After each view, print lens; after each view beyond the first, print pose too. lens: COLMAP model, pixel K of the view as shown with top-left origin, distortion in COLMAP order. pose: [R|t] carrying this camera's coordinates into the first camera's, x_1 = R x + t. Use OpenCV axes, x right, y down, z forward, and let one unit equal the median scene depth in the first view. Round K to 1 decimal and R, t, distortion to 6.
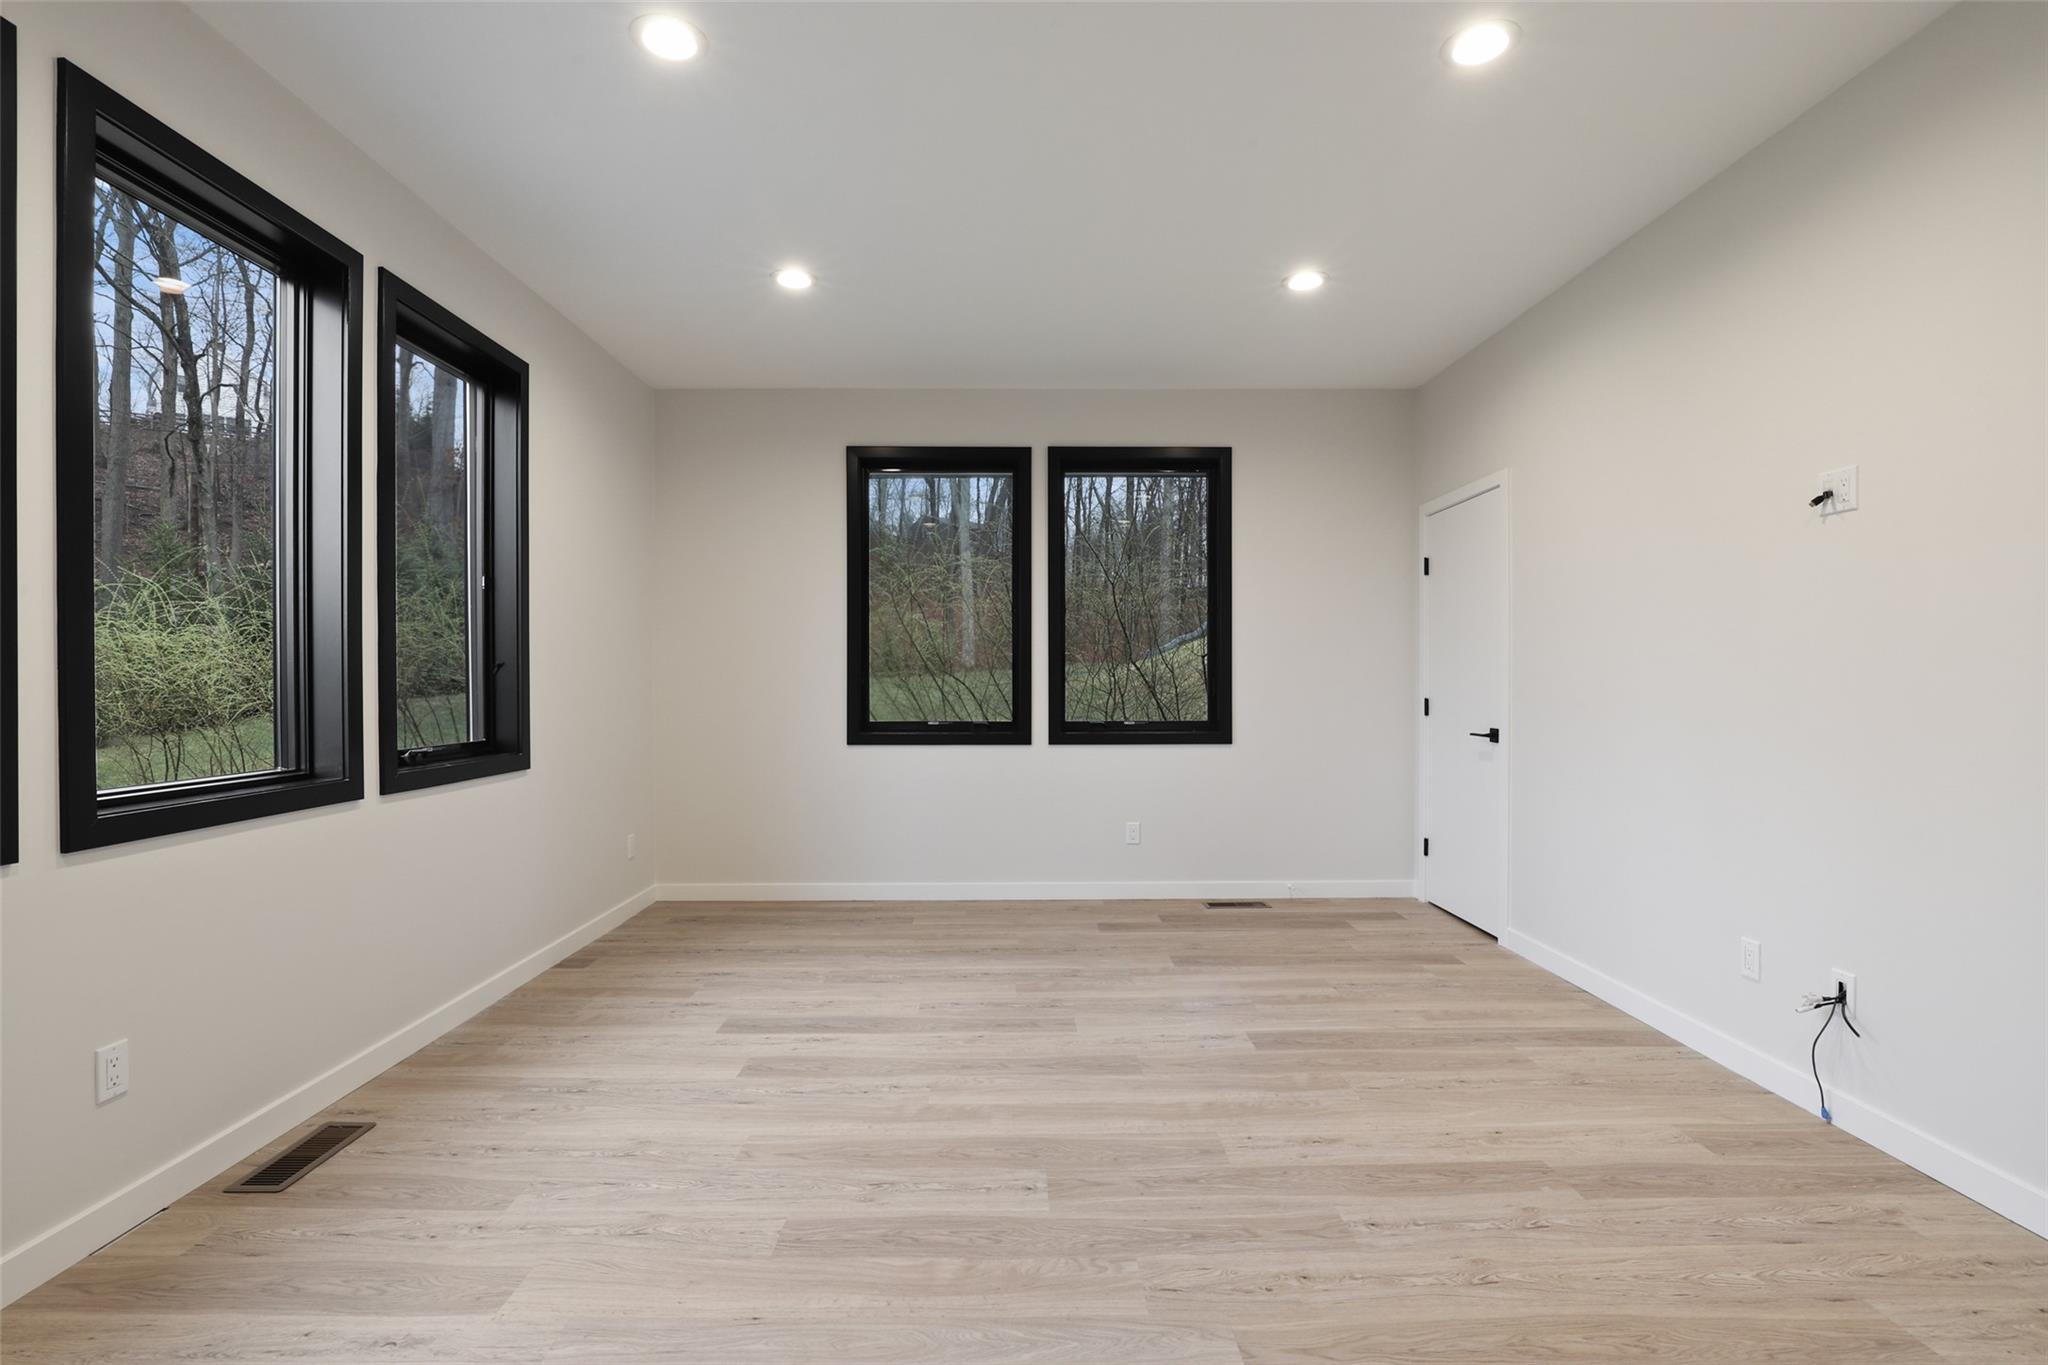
lens RADIAL K [[948.7, 0, 1019.6], [0, 948.7, 679.8], [0, 0, 1]] dist [-0.026209, 0.006378]
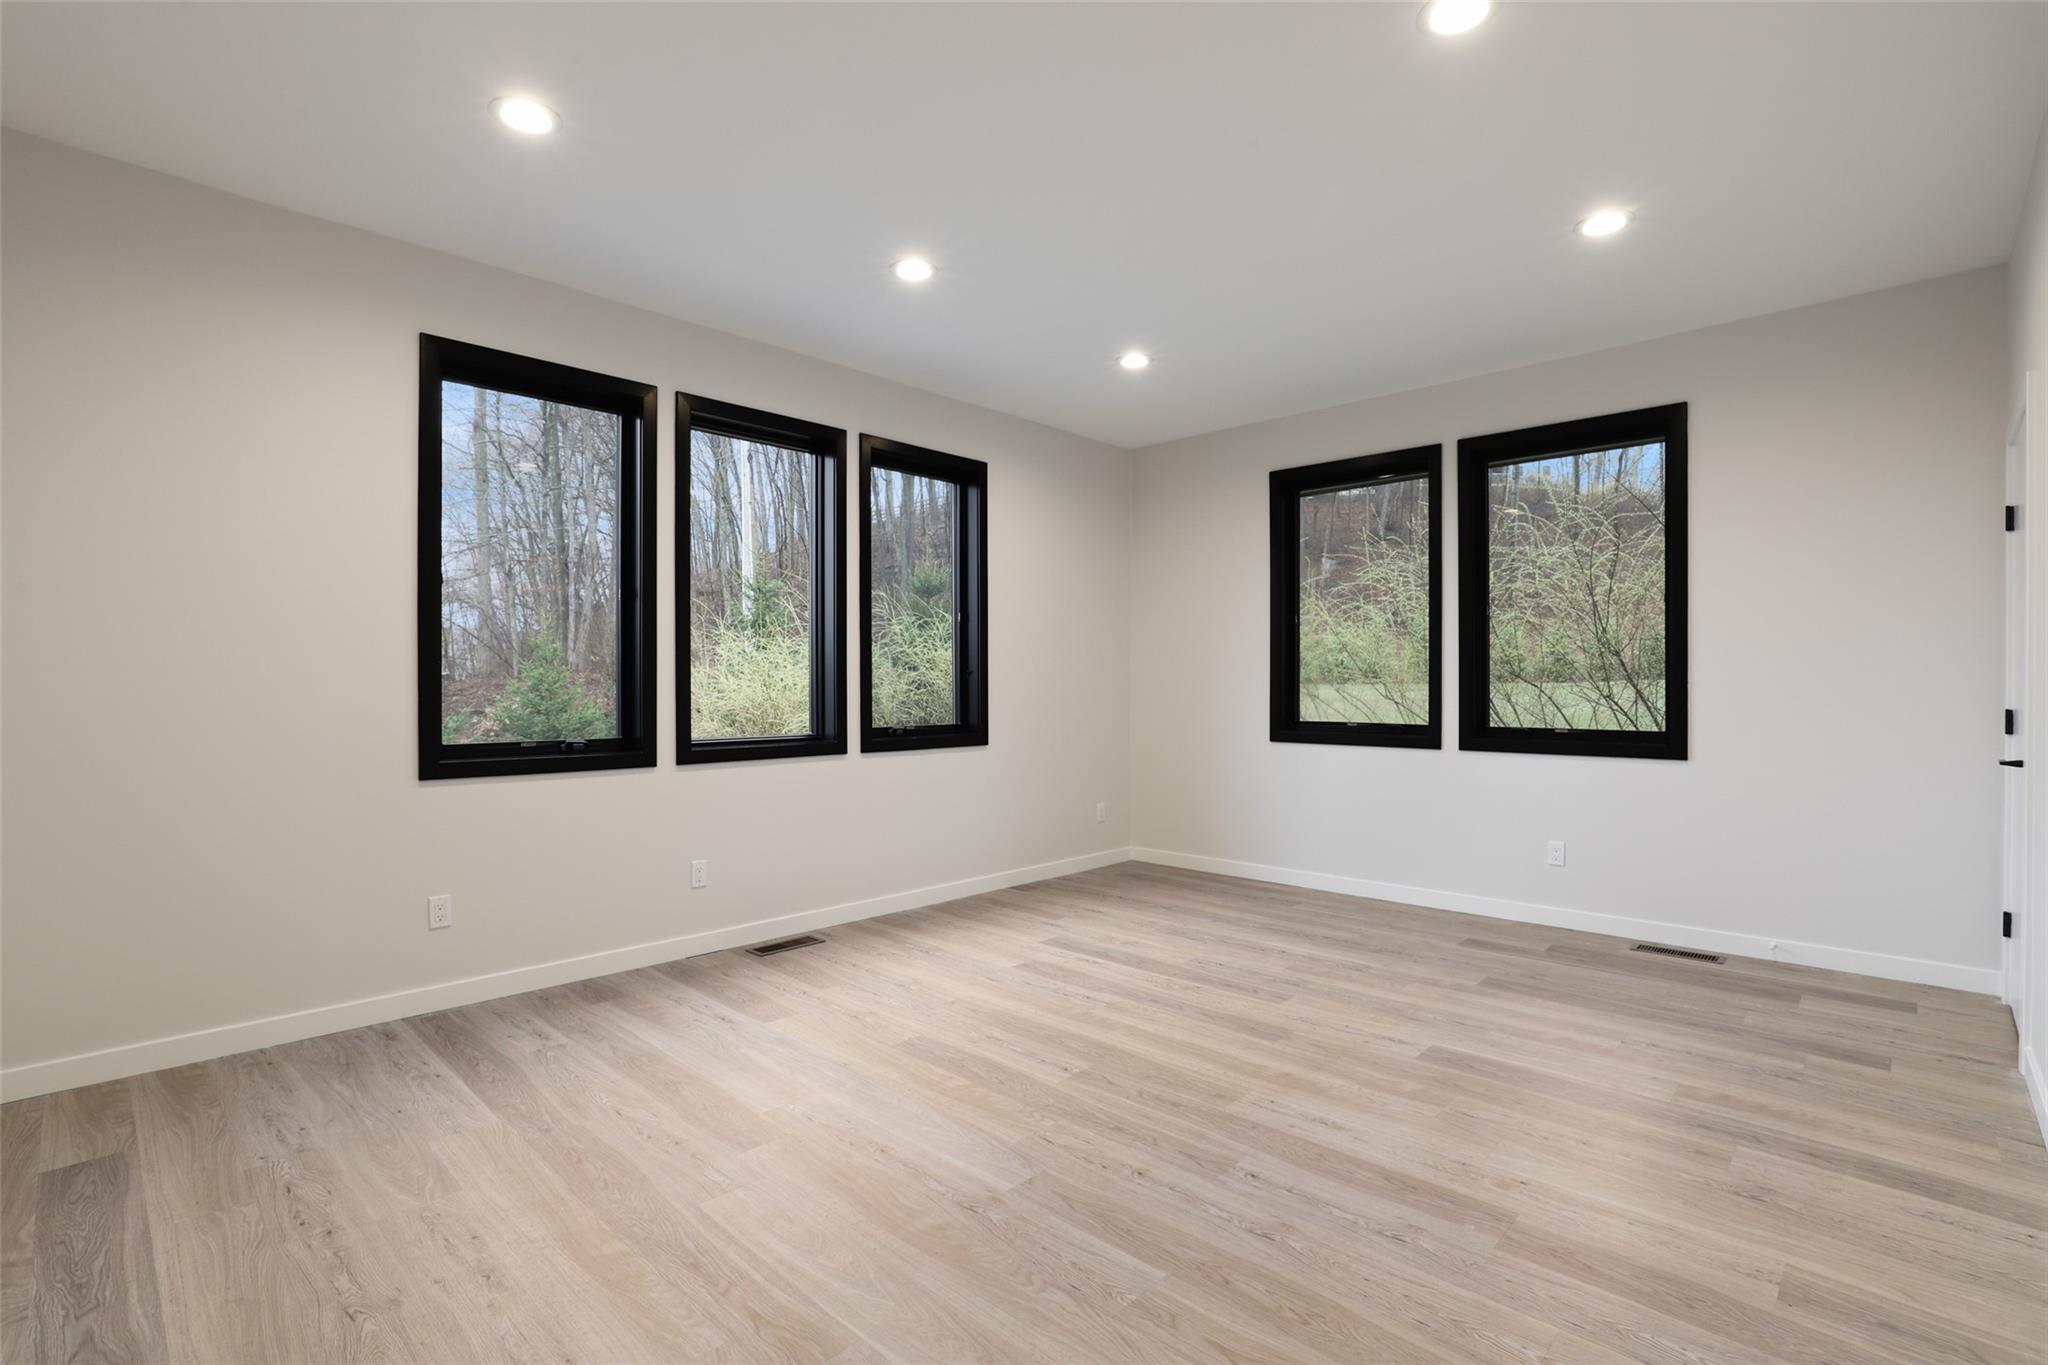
lens RADIAL K [[948.7, 0, 1019.6], [0, 948.7, 679.8], [0, 0, 1]] dist [-0.026209, 0.006378]
pose [[0.708691, -0.002552, -0.705515, 0.626889], [-0.000269, 0.999992, -0.003888, 0.001185], [0.705519, 0.002946, 0.708685, 0.013109]]
